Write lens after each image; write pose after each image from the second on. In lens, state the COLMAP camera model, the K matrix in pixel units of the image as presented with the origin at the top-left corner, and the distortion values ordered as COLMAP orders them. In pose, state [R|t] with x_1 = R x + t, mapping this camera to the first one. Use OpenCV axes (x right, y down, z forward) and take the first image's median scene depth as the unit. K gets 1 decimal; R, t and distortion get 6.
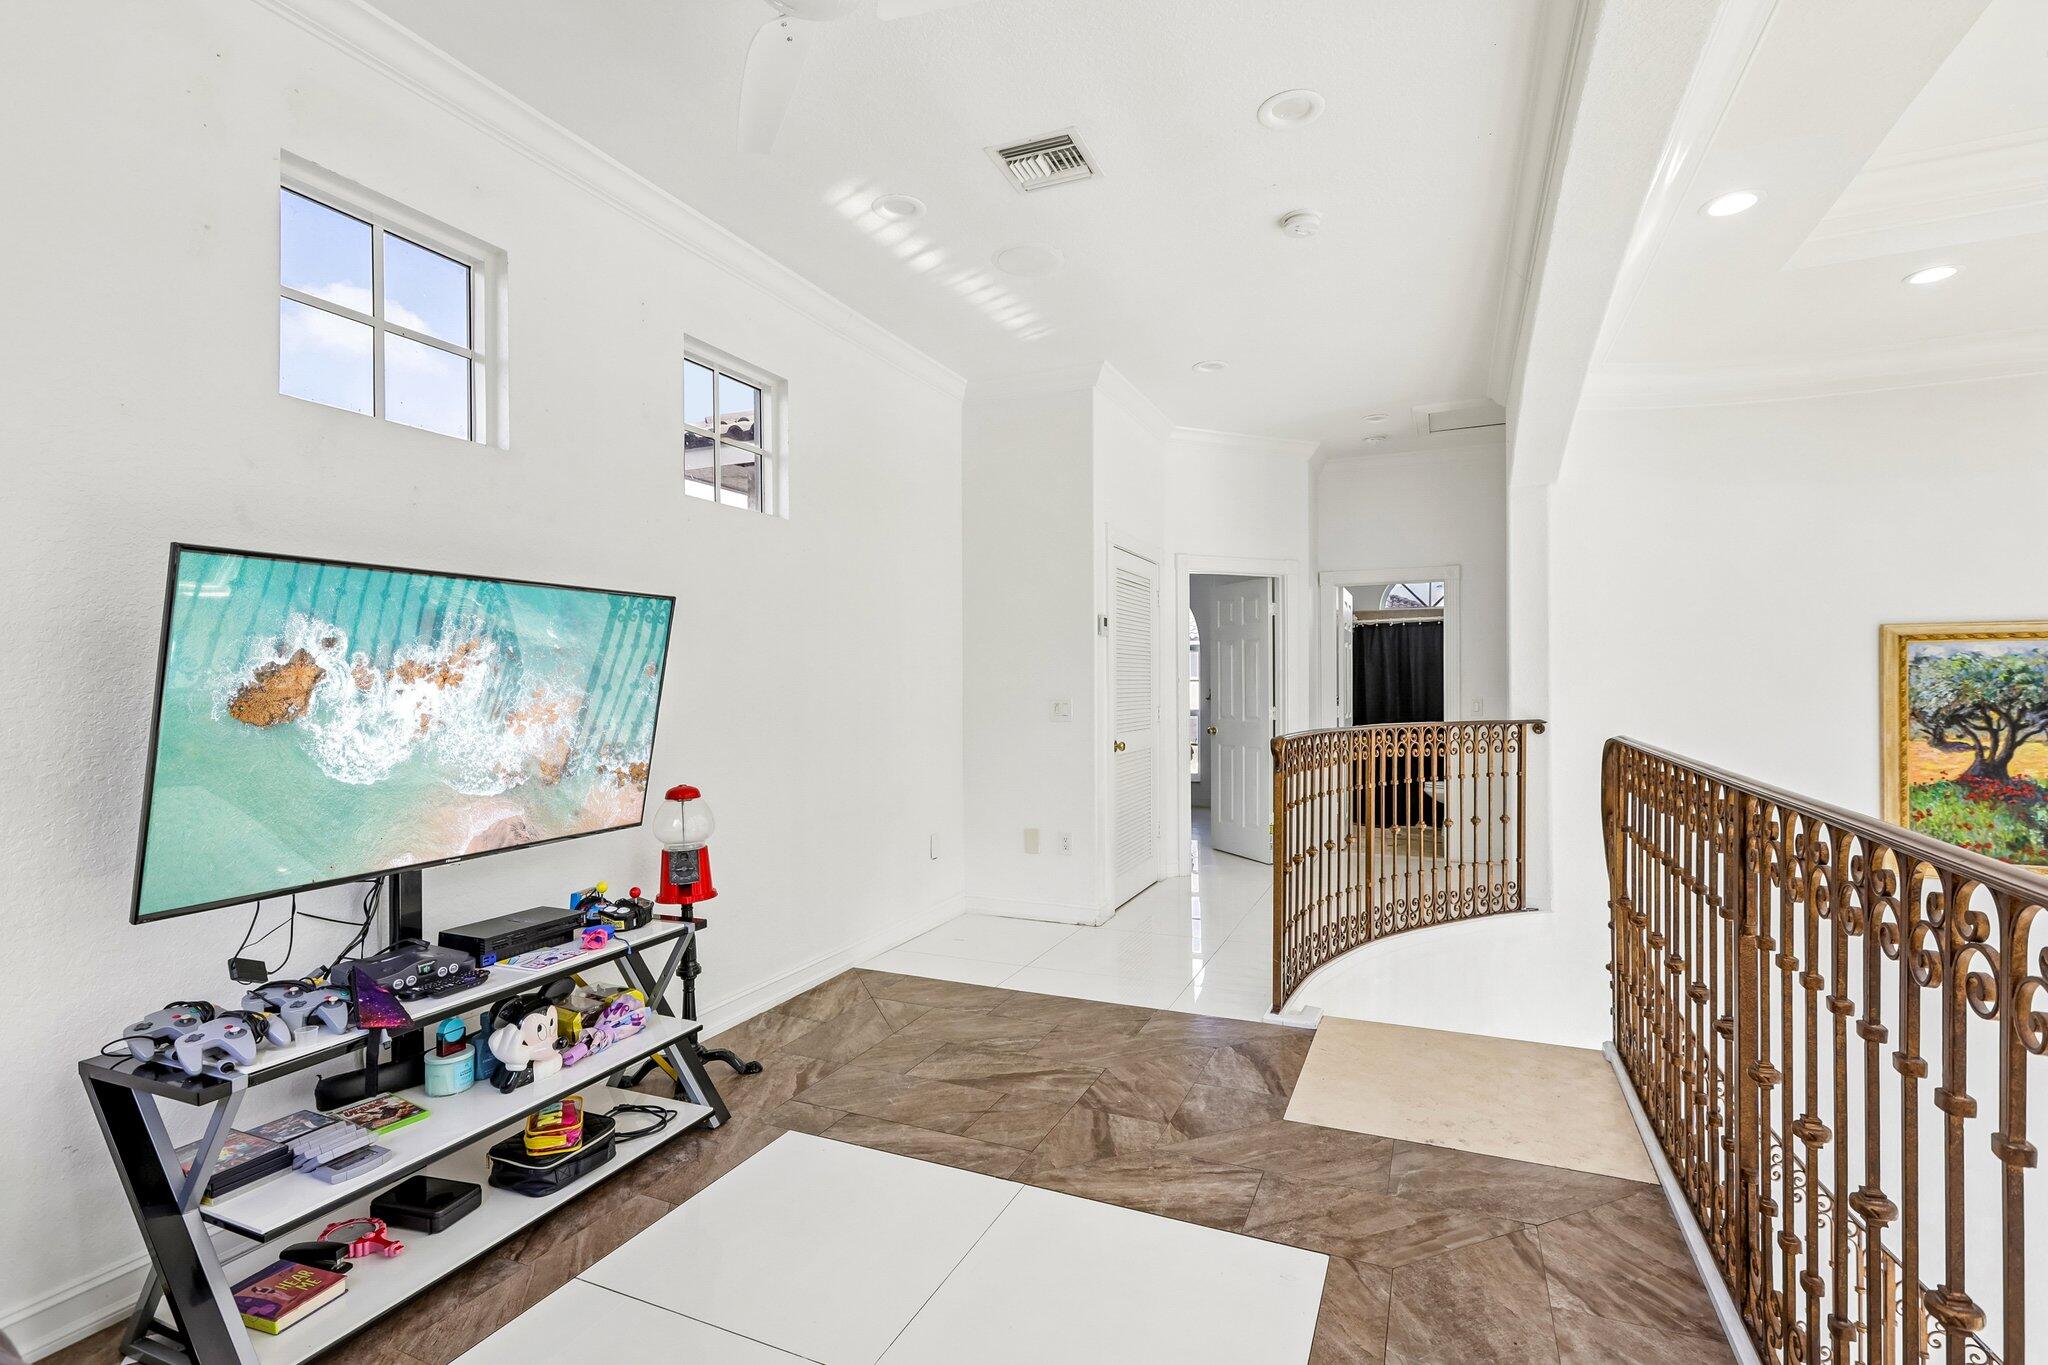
lens RADIAL K [[932.2, 0, 1024.0], [0, 932.2, 682.5], [0, 0, 1]] dist [0.000904, -0.000353]
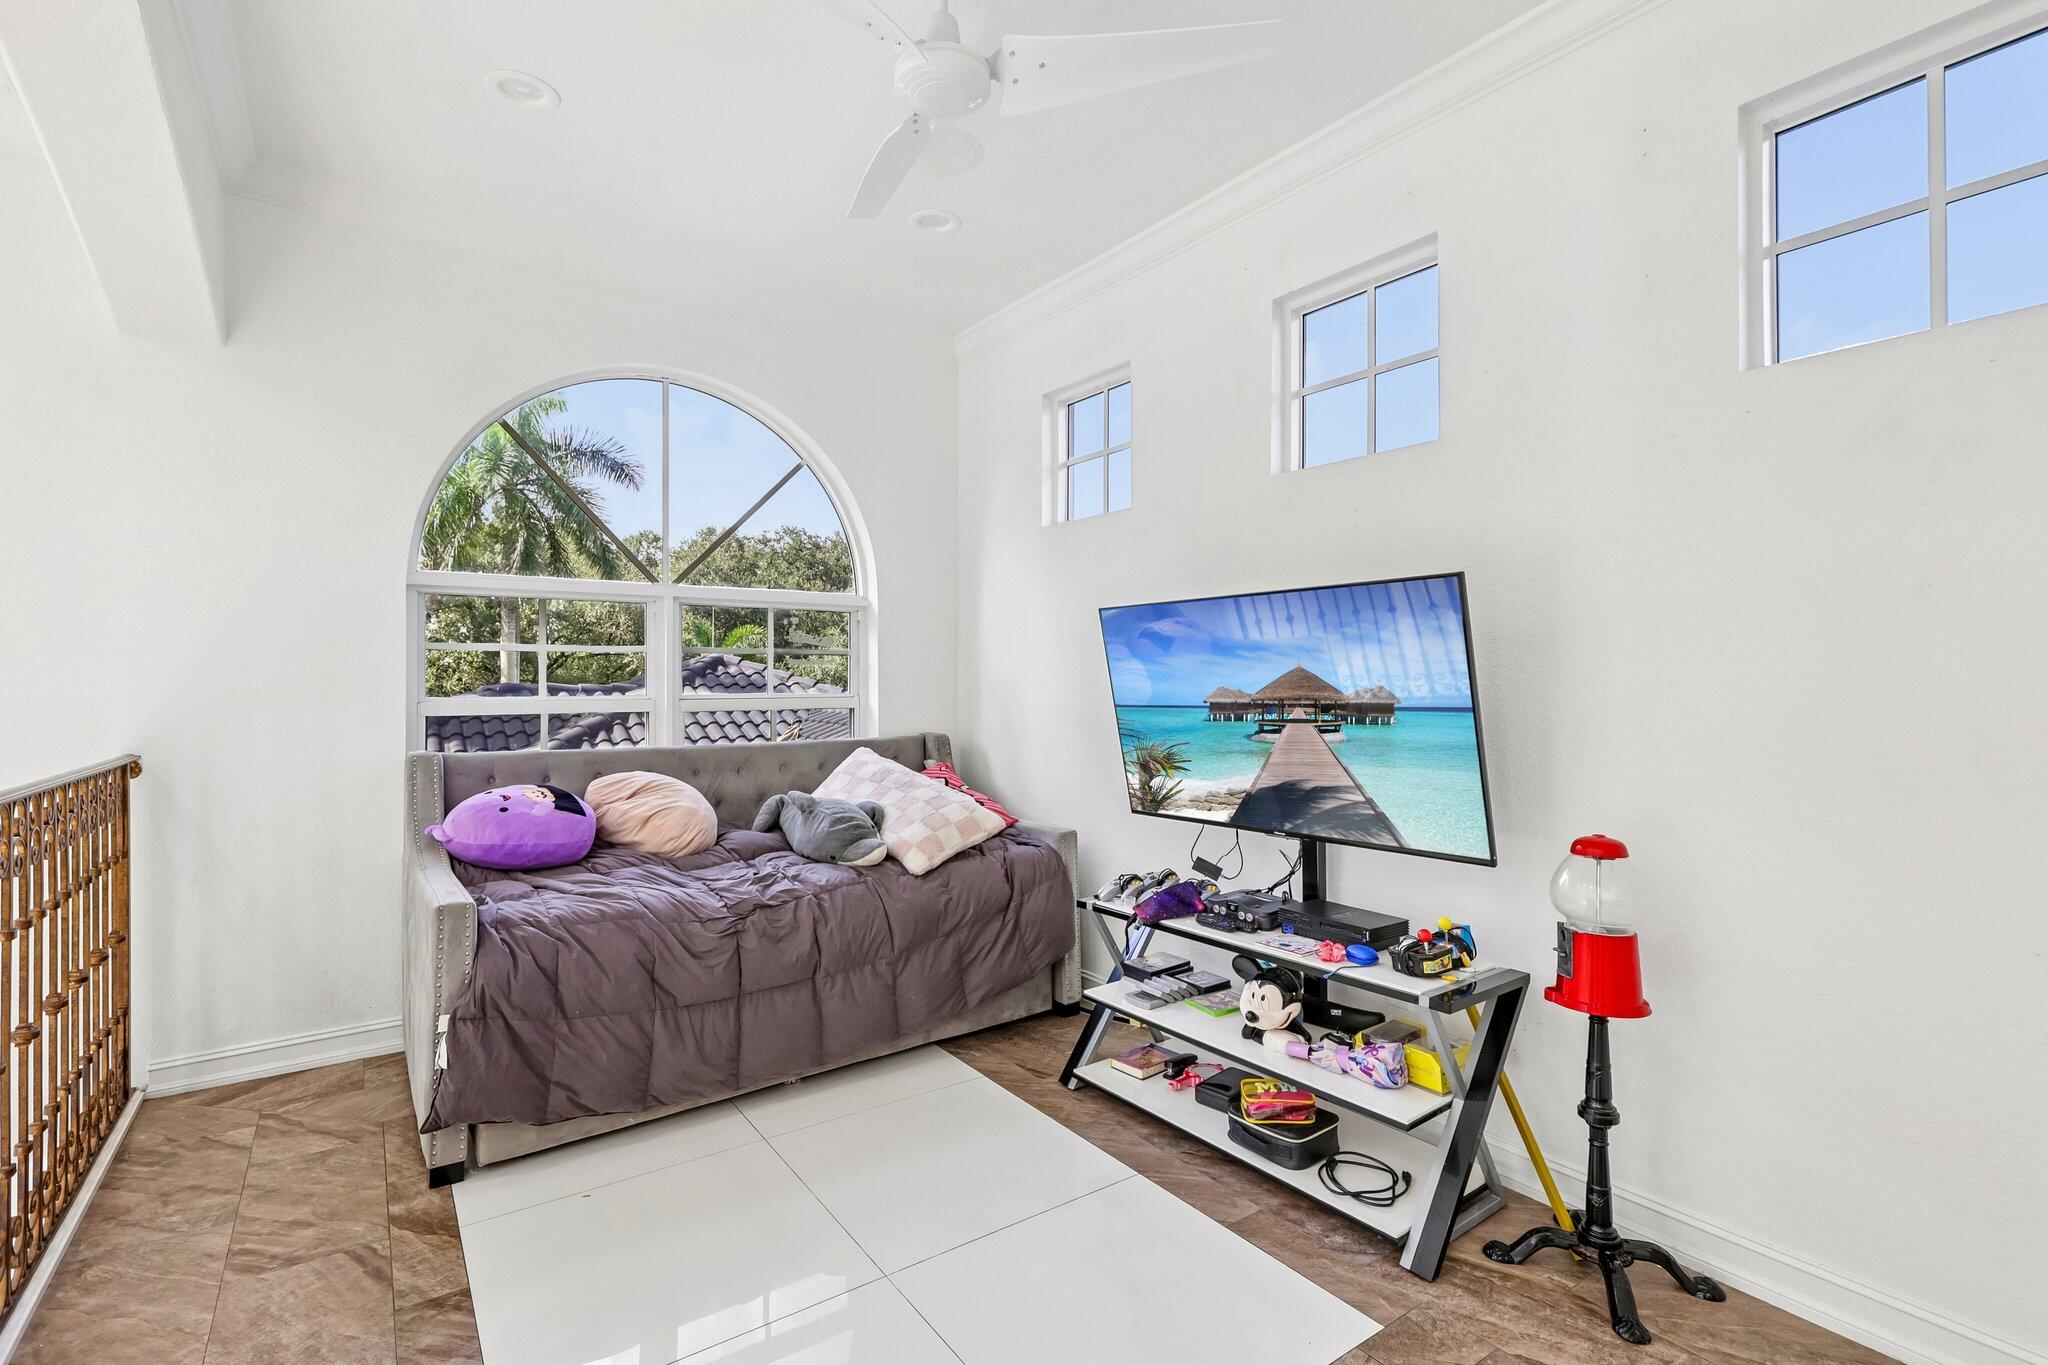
lens RADIAL K [[932.2, 0, 1024.0], [0, 932.2, 682.5], [0, 0, 1]] dist [0.000904, -0.000353]
pose [[-0.503263, 0.004973, -0.864119, 0.513475], [0.001425, 0.999987, 0.004925, -0.006509], [0.864132, 0.001247, -0.503263, 1.183690]]
